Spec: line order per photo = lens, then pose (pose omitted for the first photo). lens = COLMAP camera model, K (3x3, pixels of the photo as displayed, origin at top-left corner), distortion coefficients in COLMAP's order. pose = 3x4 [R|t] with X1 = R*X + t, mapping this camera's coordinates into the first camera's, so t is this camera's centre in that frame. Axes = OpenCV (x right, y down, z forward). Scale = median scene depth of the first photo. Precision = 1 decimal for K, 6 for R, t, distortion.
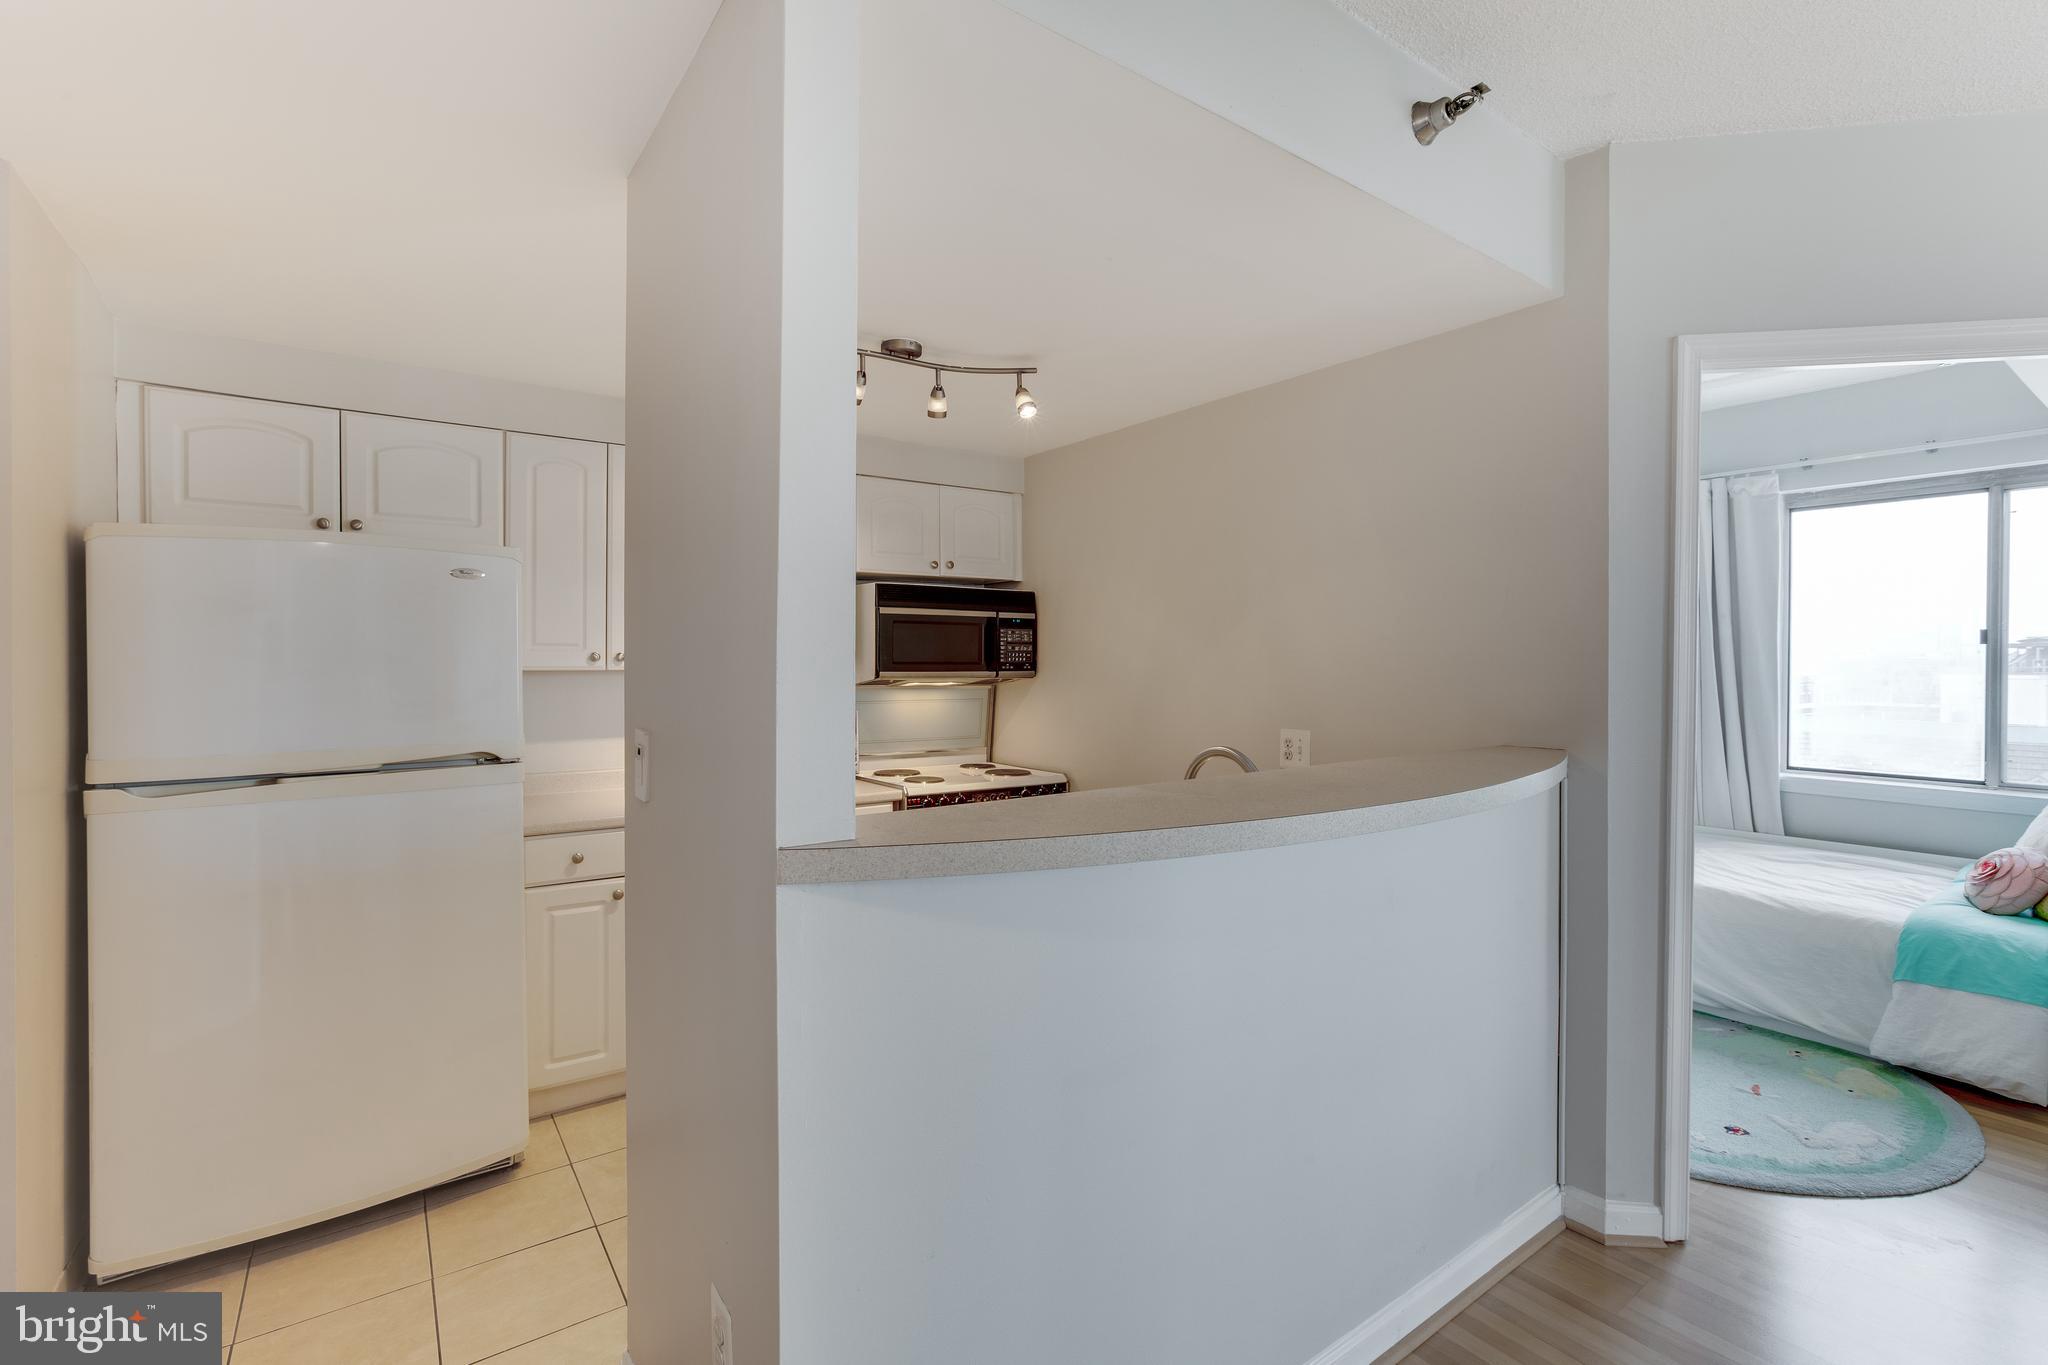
lens RADIAL K [[929.9, 0, 1020.6], [0, 929.9, 670.7], [0, 0, 1]] dist [-0.024609, 0.011442]
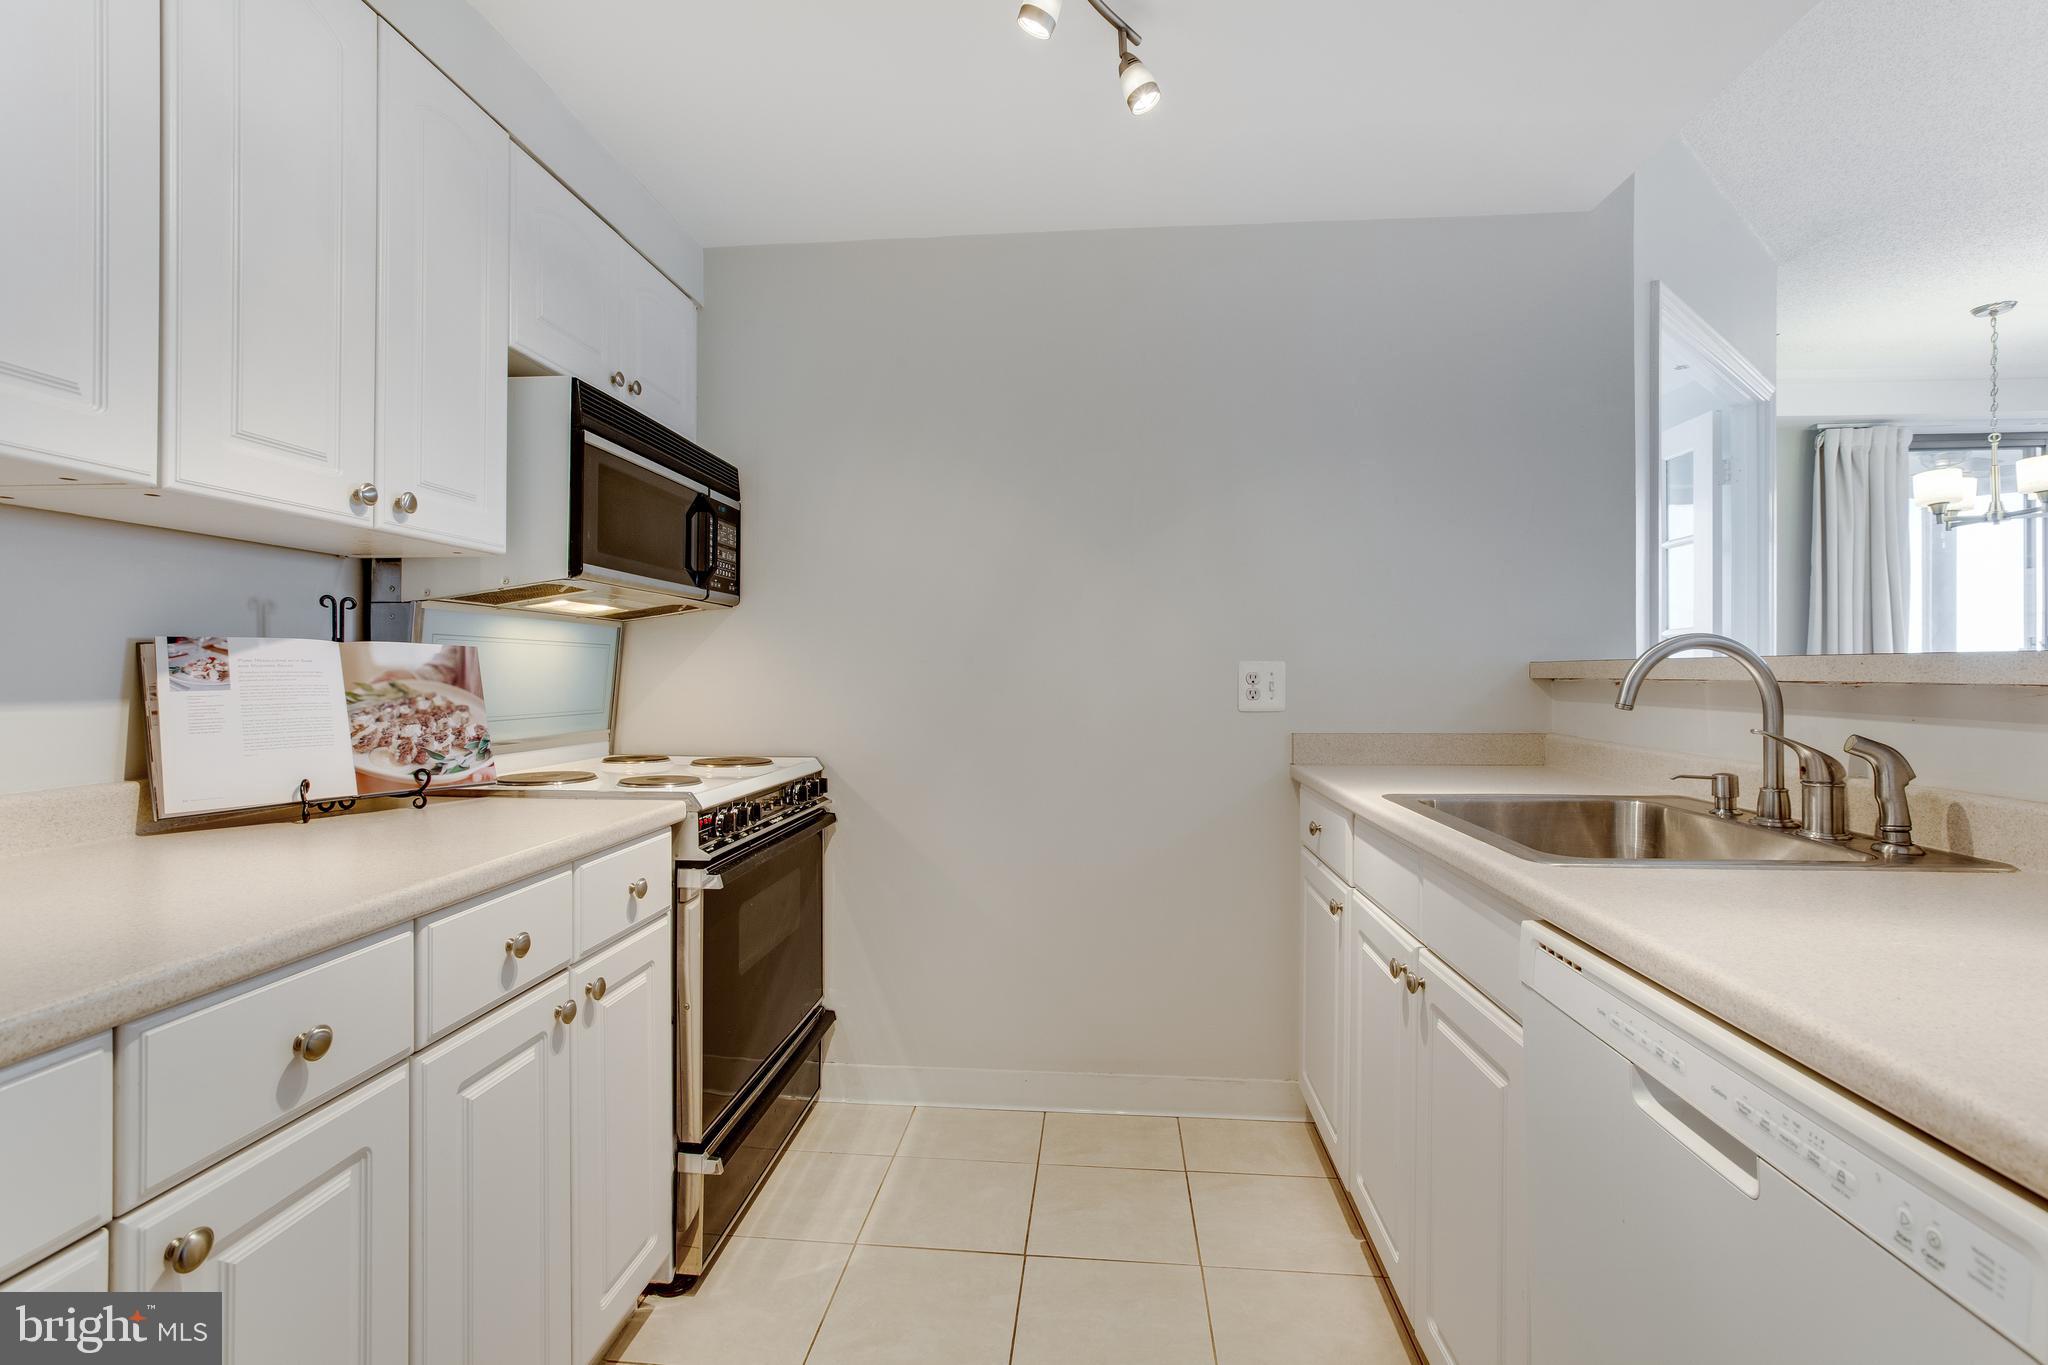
lens RADIAL K [[929.9, 0, 1048.9], [0, 929.9, 667.3], [0, 0, 1]] dist [-0.024609, 0.011442]
pose [[0.644196, 0.004797, 0.764845, -0.405273], [0.010556, 0.999829, -0.015162, 0.074279], [-0.764788, 0.017841, 0.644035, 0.590249]]
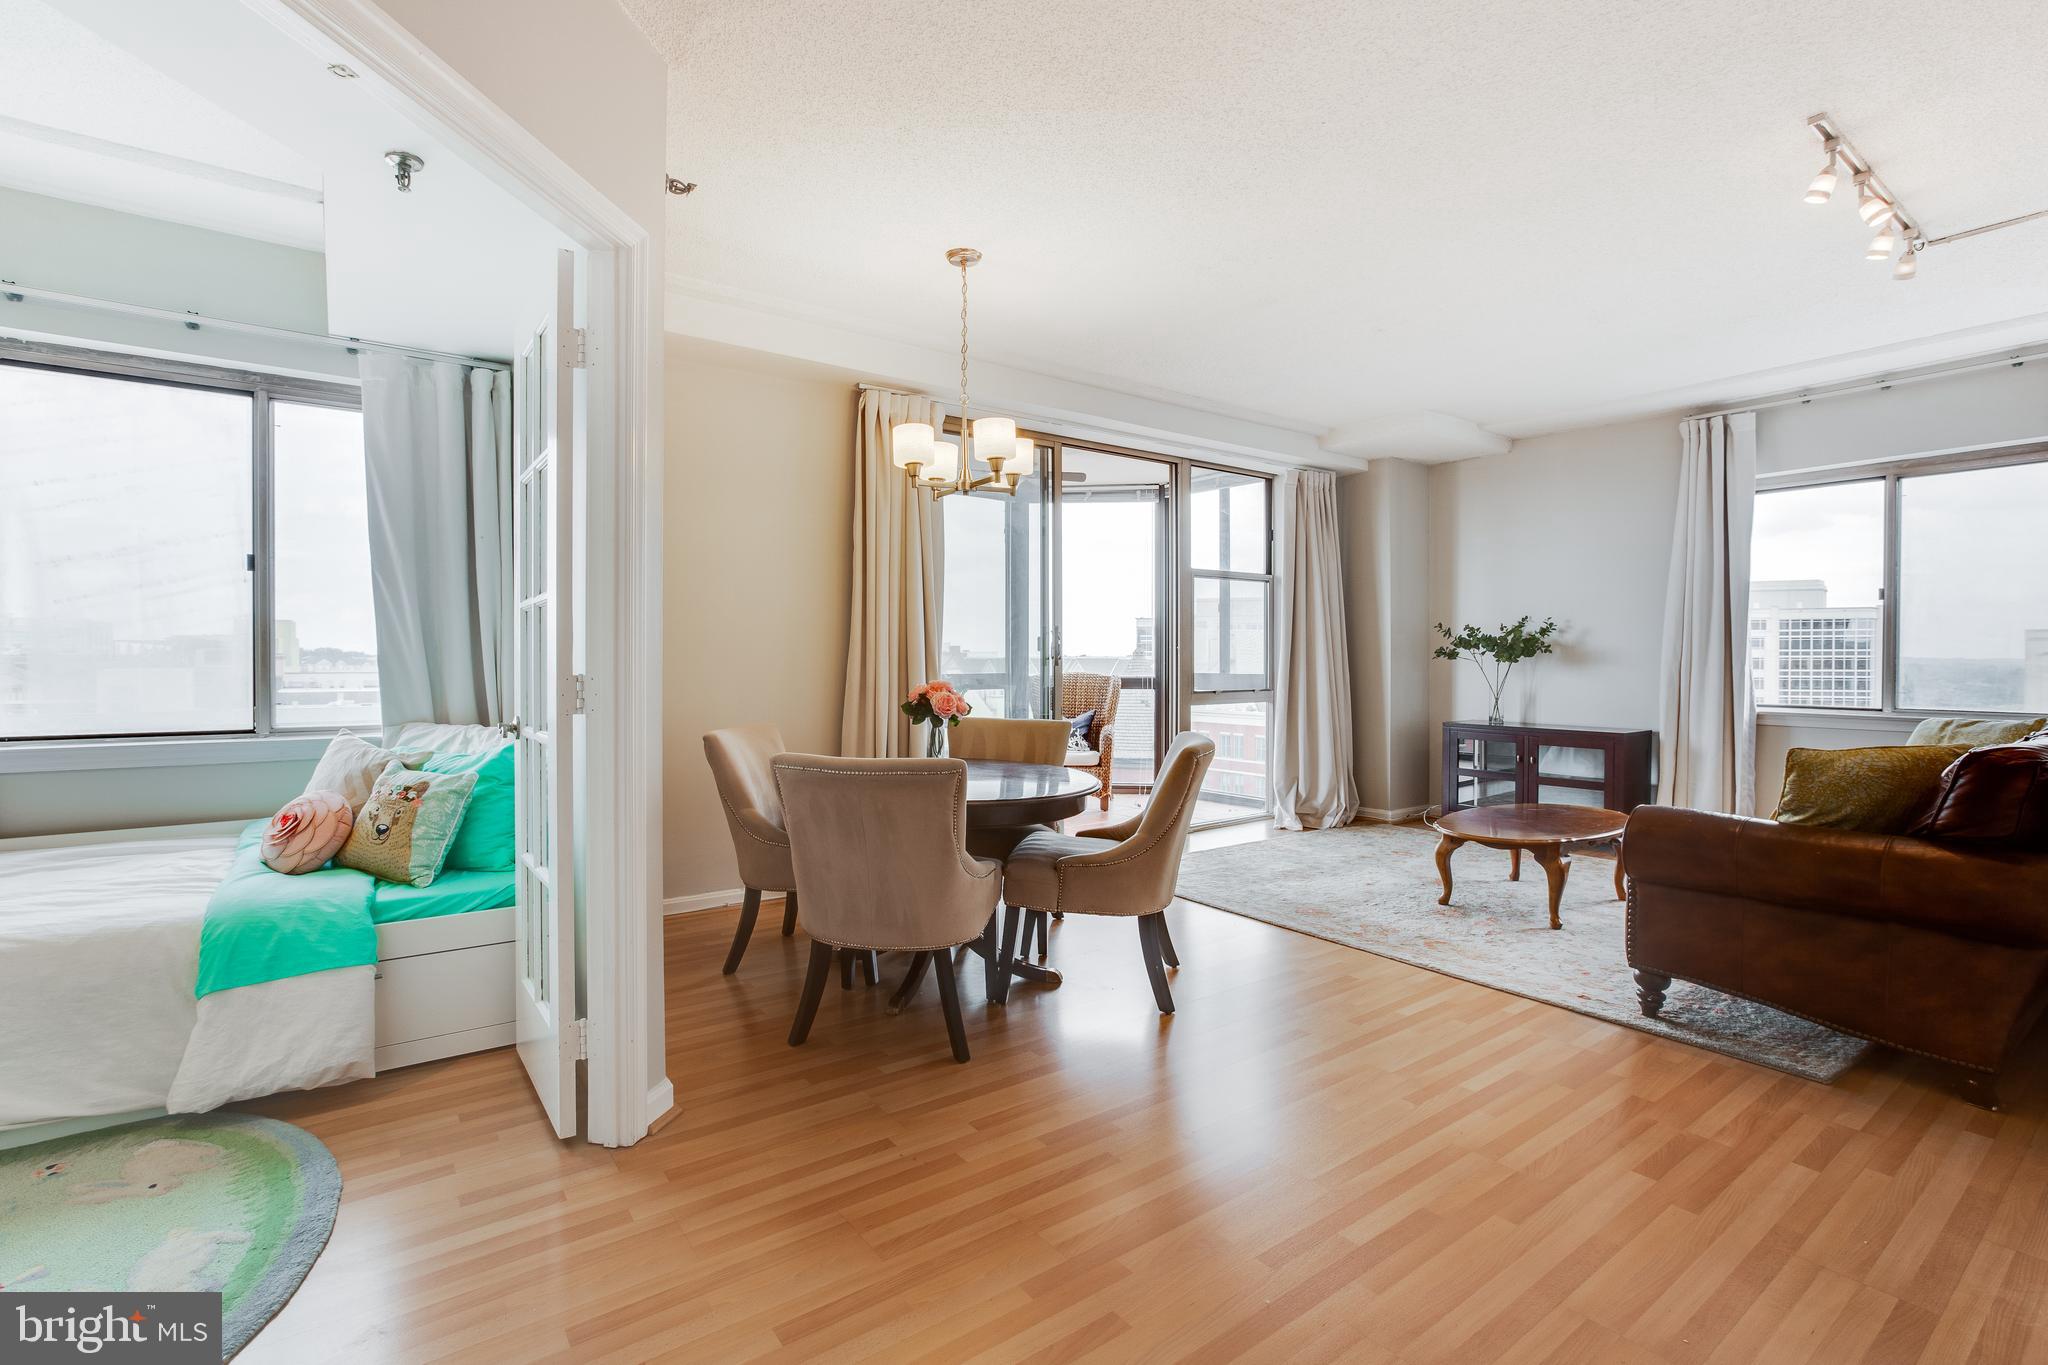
lens RADIAL K [[929.9, 0, 1029.1], [0, 929.9, 666.5], [0, 0, 1]] dist [-0.024609, 0.011442]
pose [[-0.014744, -0.007611, 0.999862, 0.218052], [0.009970, 0.999920, 0.007759, 0.077009], [-0.999842, 0.010083, -0.014667, 0.350333]]
